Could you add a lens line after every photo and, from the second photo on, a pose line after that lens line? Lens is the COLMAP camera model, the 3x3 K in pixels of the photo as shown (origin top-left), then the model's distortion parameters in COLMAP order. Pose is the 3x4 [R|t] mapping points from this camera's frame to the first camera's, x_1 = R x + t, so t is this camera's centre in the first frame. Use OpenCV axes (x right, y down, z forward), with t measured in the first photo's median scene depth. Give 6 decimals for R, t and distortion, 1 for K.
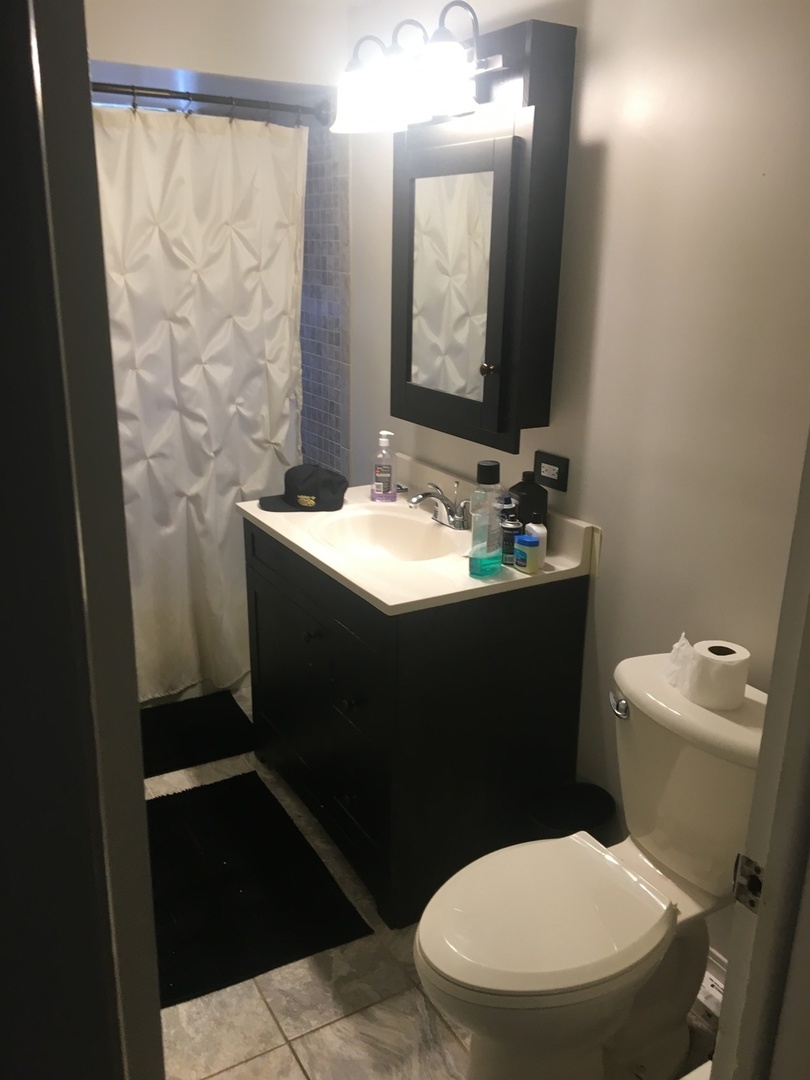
lens RADIAL K [[920.1, 0, 407.7], [0, 920.1, 540.6], [0, 0, 1]] dist [0.101003, -0.147913]
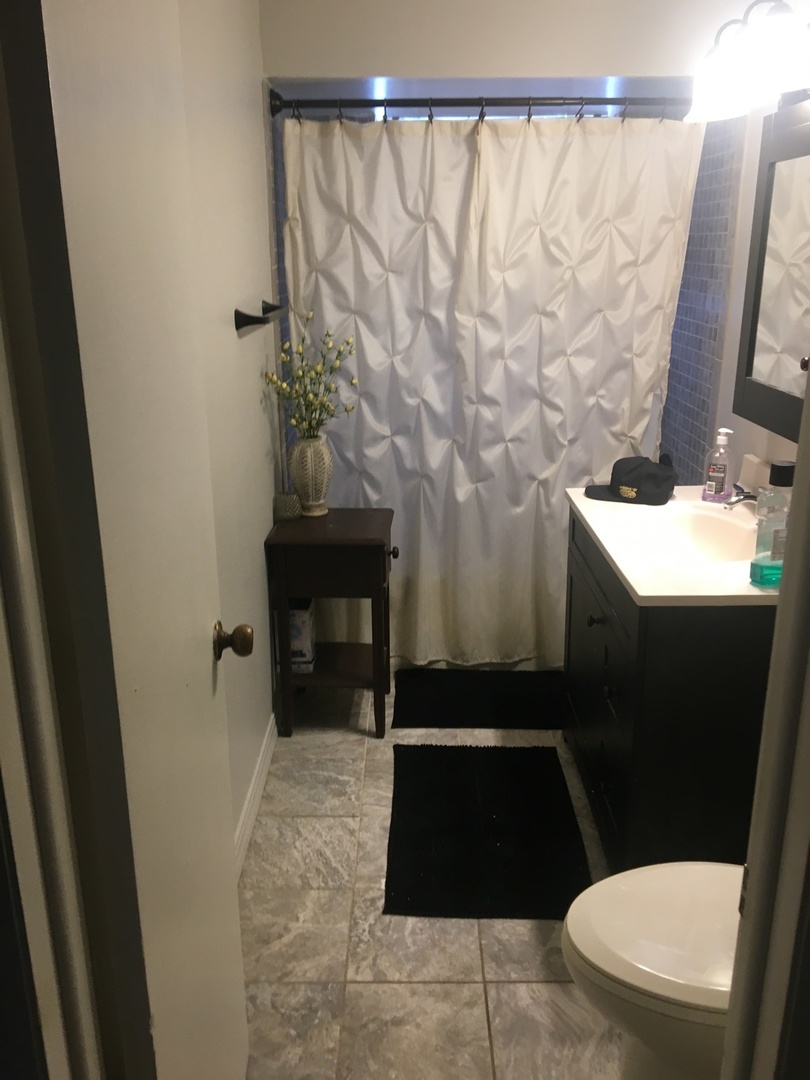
lens RADIAL K [[916.9, 0, 403.4], [0, 916.9, 543.9], [0, 0, 1]] dist [0.091960, -0.140651]
pose [[0.859952, 0.131635, -0.493107, 0.167045], [-0.133195, 0.990568, 0.032148, 0.011884], [0.492688, 0.038033, 0.869375, 0.007616]]
